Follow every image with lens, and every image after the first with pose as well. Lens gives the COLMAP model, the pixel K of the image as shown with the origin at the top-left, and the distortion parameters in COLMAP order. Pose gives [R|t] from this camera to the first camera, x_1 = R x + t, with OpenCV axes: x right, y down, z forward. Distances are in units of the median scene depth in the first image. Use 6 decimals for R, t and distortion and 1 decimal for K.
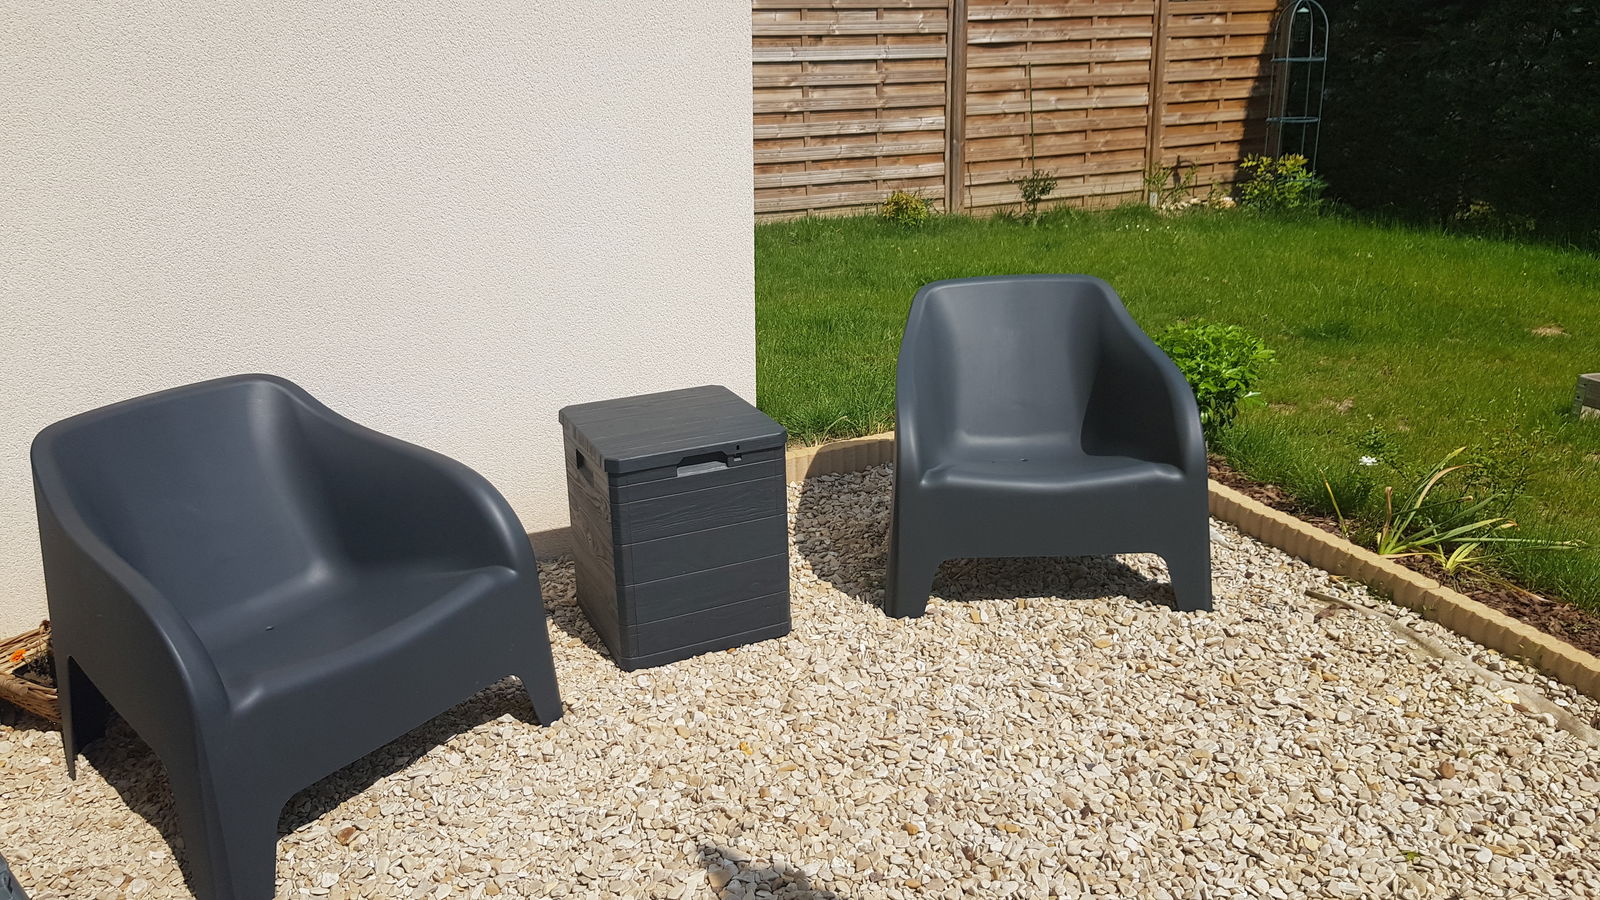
lens RADIAL K [[1239.9, 0, 800.0], [0, 1239.9, 450.0], [0, 0, 1]] dist [0.002161, -0.073767]
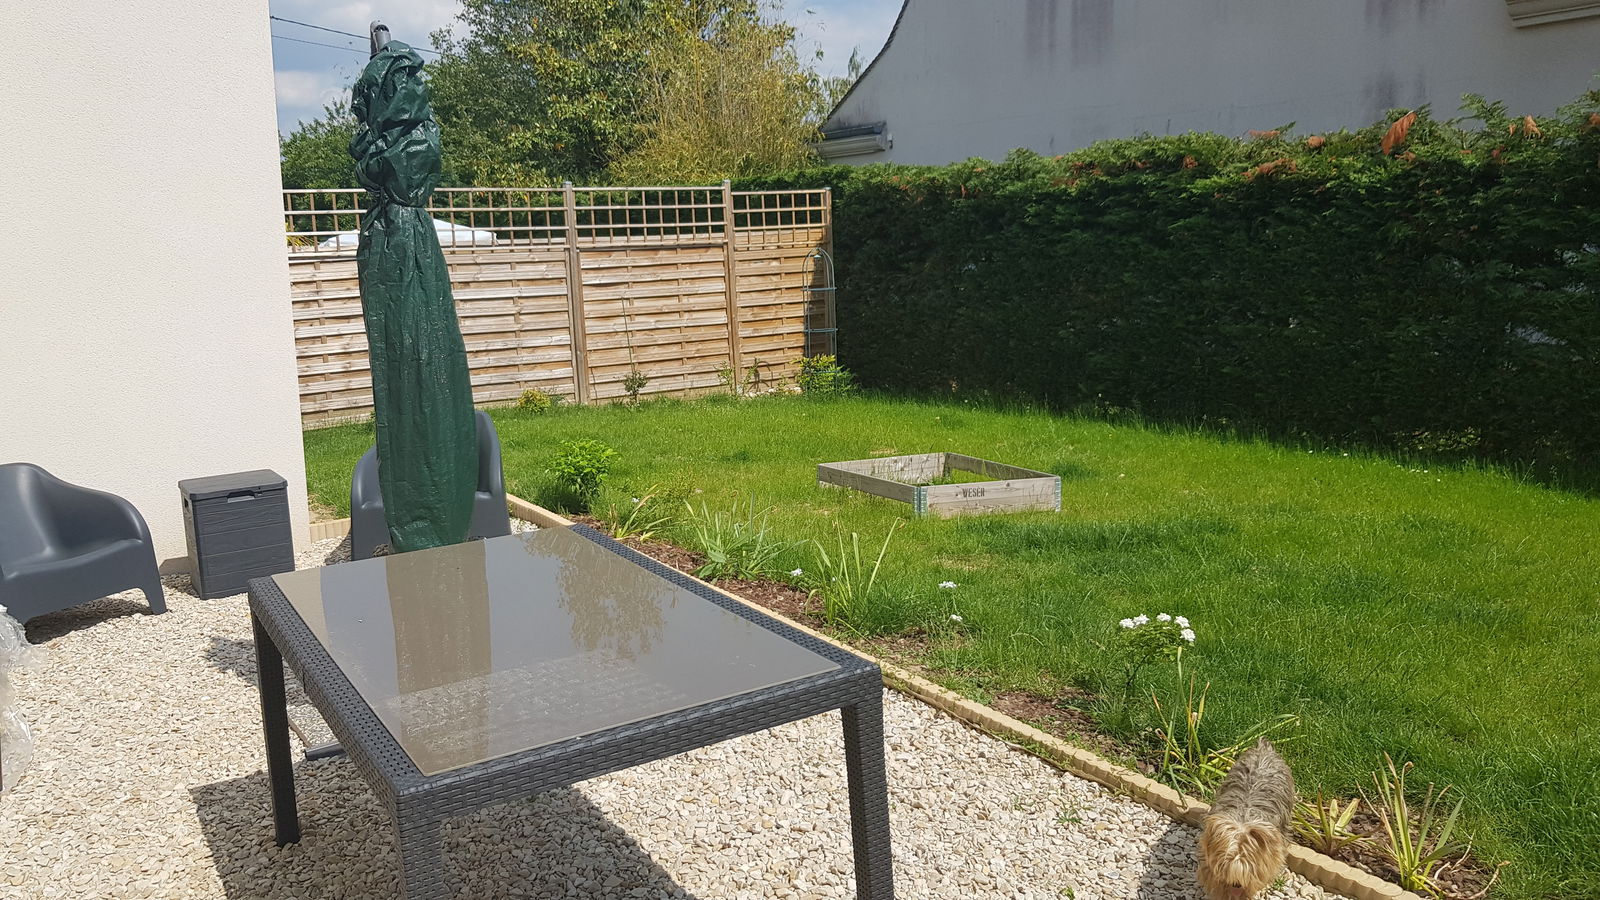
lens RADIAL K [[1239.9, 0, 800.0], [0, 1239.9, 450.0], [0, 0, 1]] dist [0.002161, -0.073767]
pose [[0.989939, -0.038306, 0.136214, 0.175235], [0.061143, 0.983948, -0.167656, 0.103944], [-0.127605, 0.174298, 0.976390, -0.359428]]
